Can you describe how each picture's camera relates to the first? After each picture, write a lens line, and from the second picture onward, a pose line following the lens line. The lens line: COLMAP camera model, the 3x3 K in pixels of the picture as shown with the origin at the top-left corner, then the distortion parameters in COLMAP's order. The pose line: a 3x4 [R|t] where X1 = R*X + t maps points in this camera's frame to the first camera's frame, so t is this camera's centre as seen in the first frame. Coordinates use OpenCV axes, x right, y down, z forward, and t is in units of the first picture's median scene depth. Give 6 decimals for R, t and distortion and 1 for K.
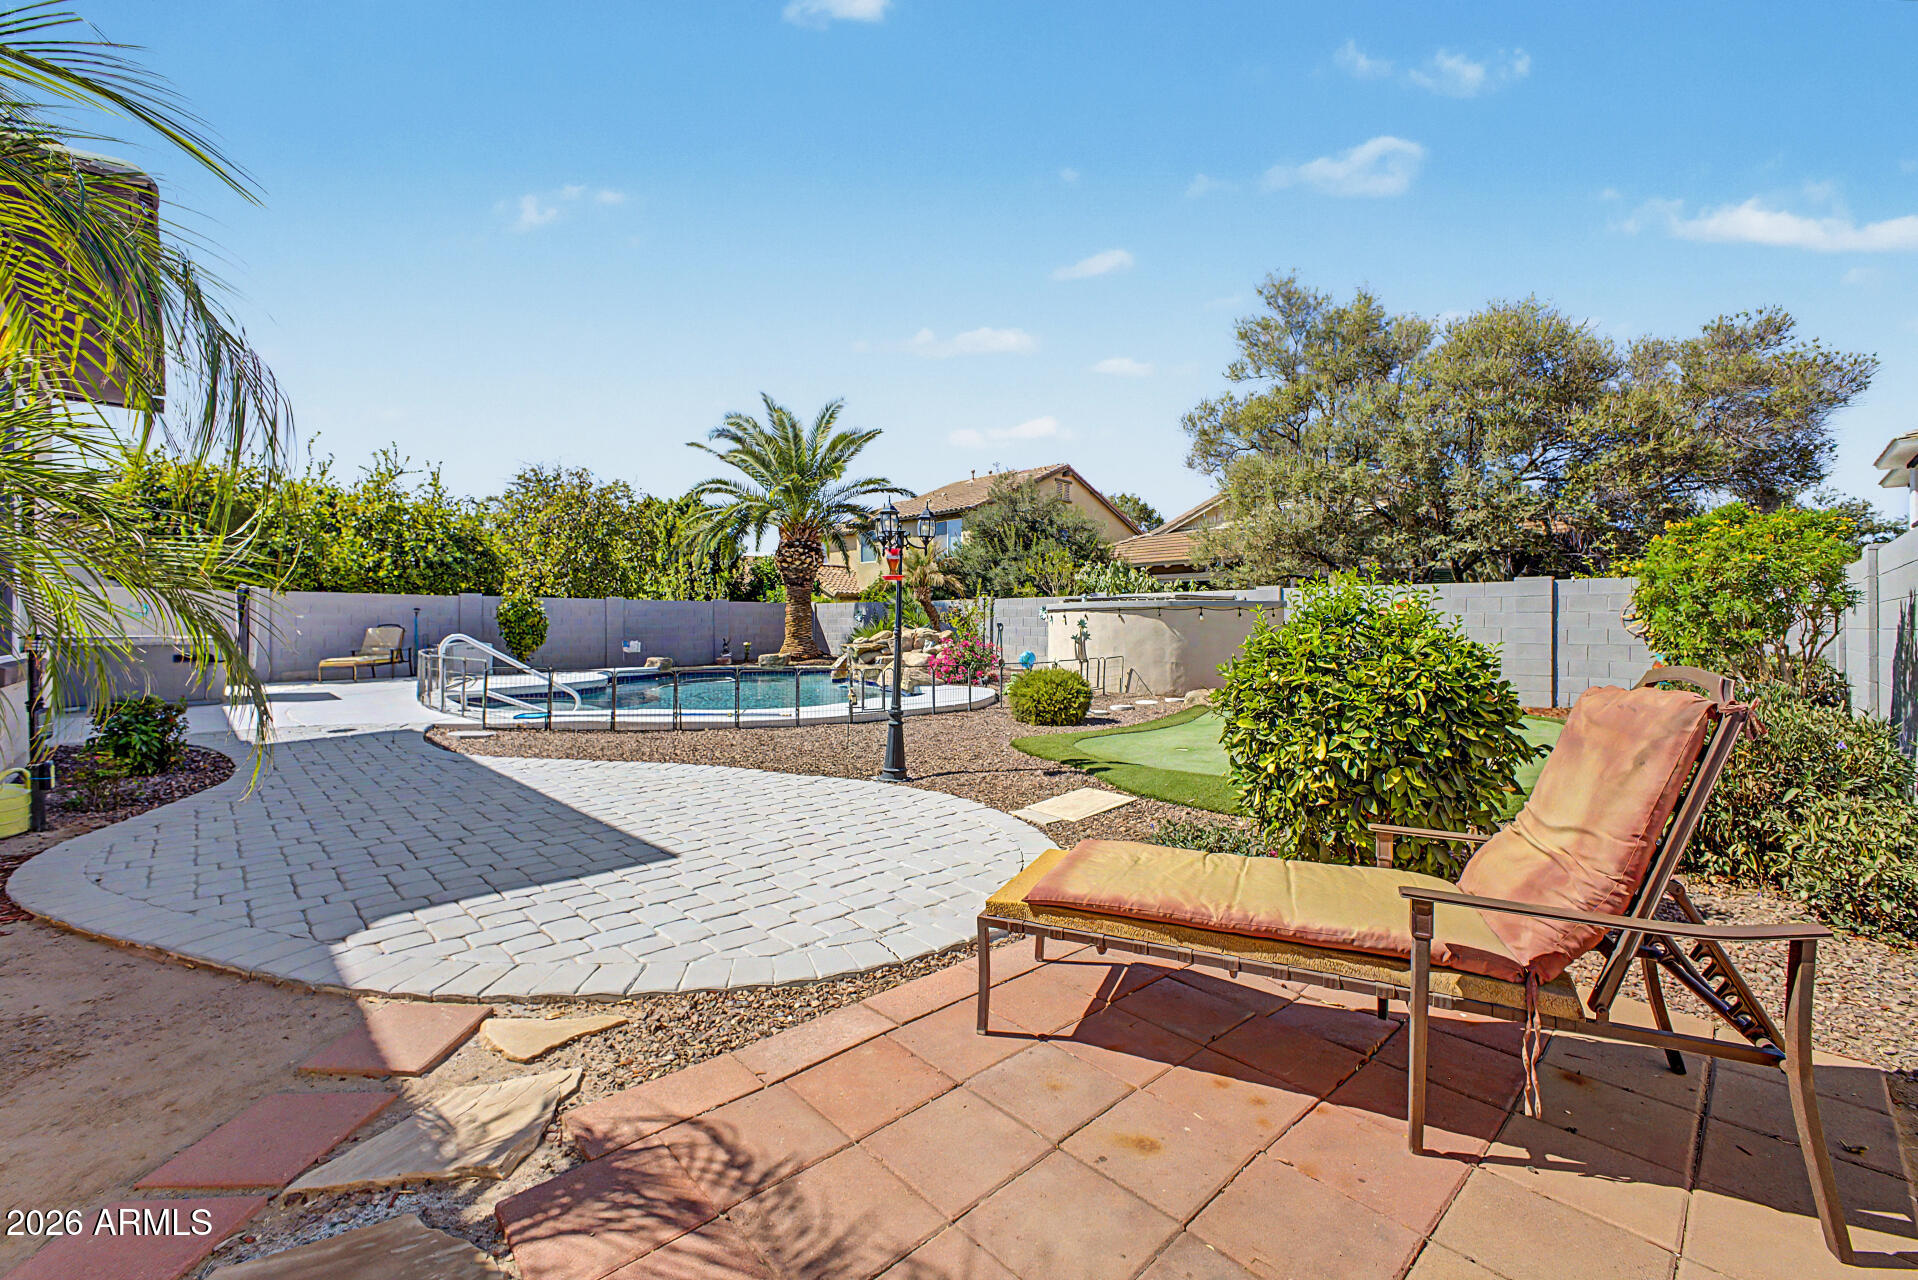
lens RADIAL K [[753.3, 0, 957.6], [0, 753.3, 638.1], [0, 0, 1]] dist [0.003756, -0.002126]
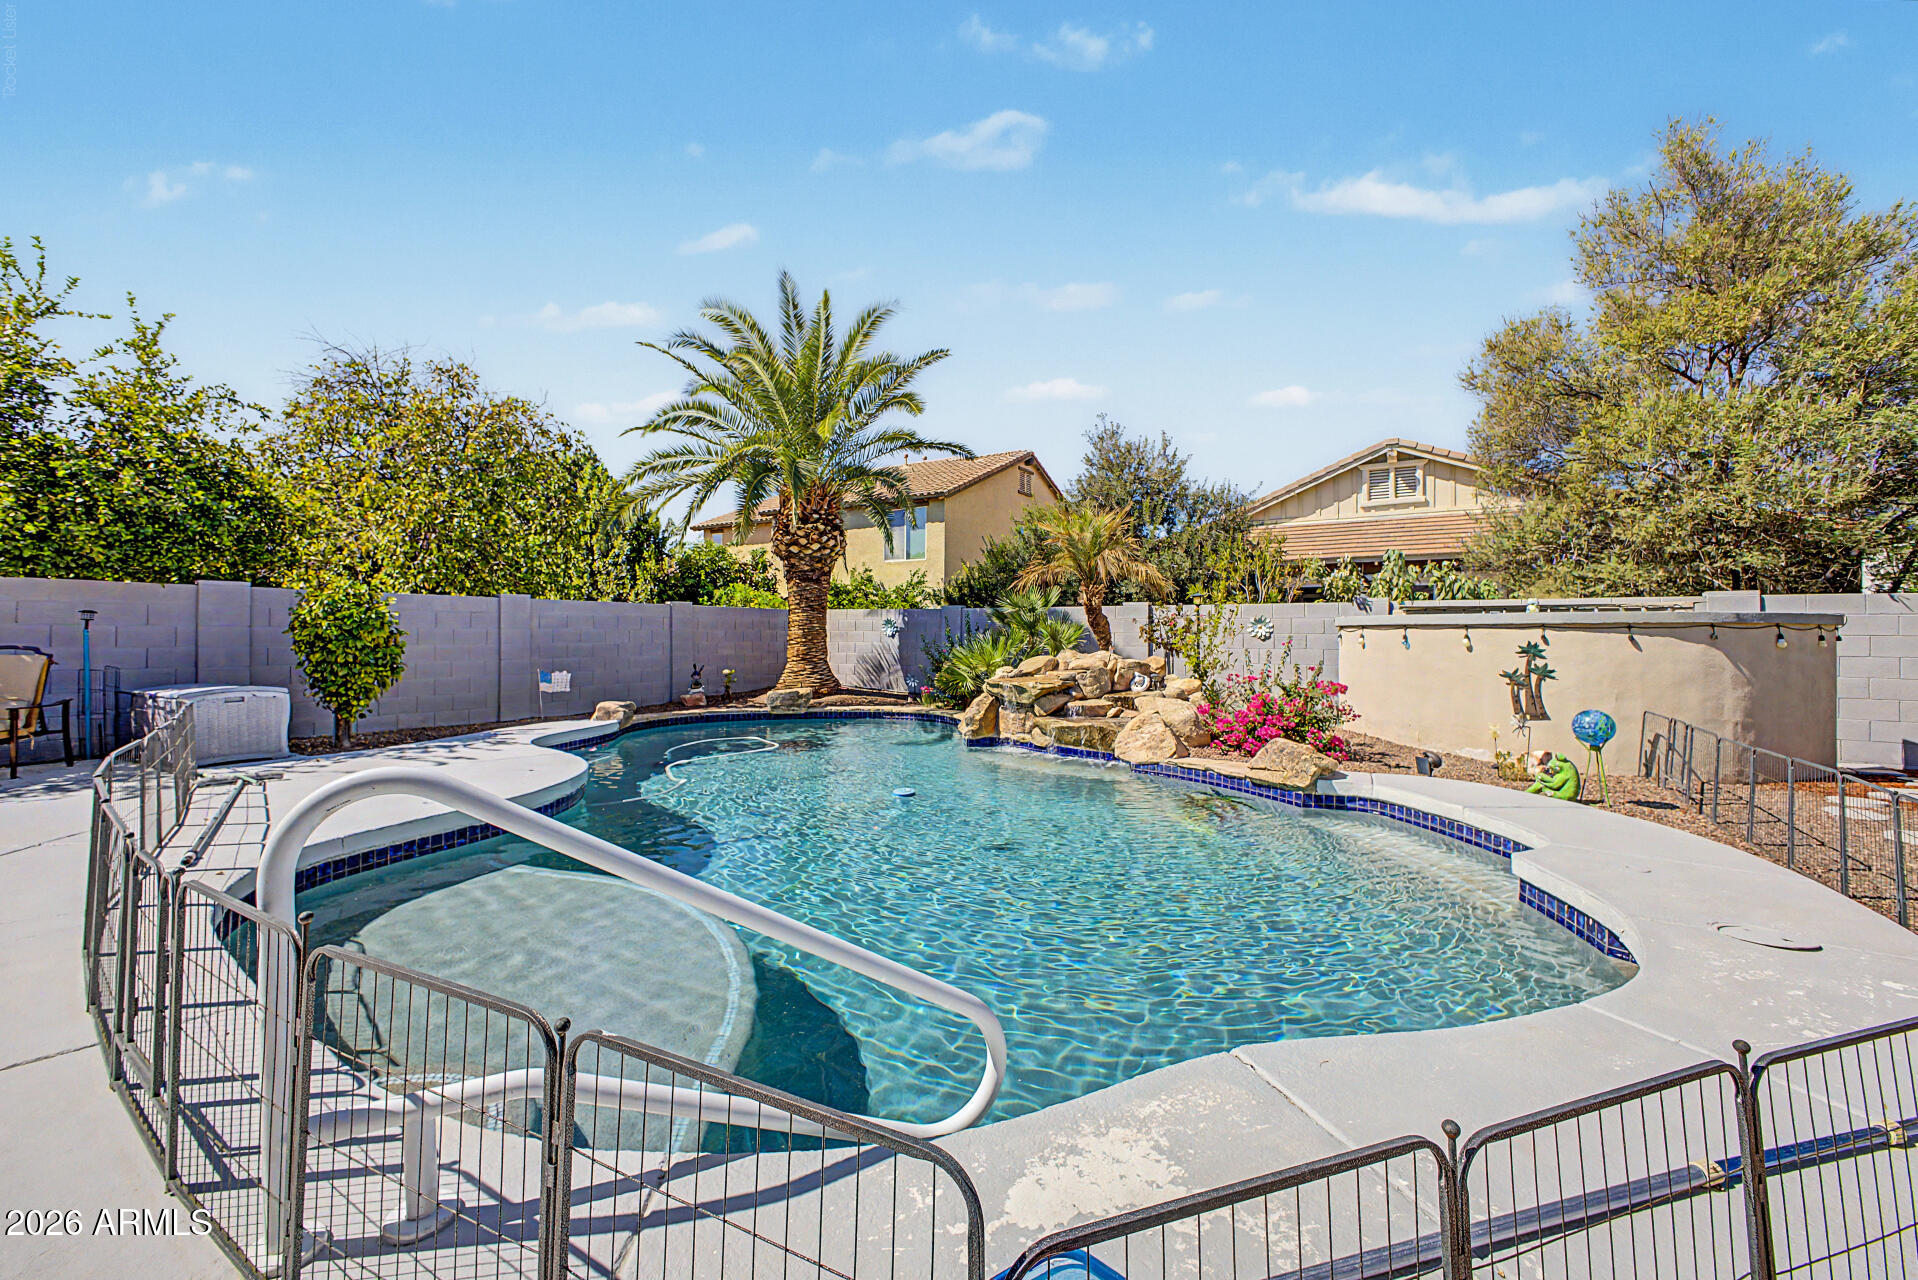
lens RADIAL K [[753.3, 0, 956.9], [0, 753.3, 635.5], [0, 0, 1]] dist [0.003756, -0.002126]
pose [[0.973032, 0.004930, 0.230616, -0.268512], [-0.001393, 0.999879, -0.015496, -0.015100], [-0.230665, 0.014757, 0.972921, 0.376249]]
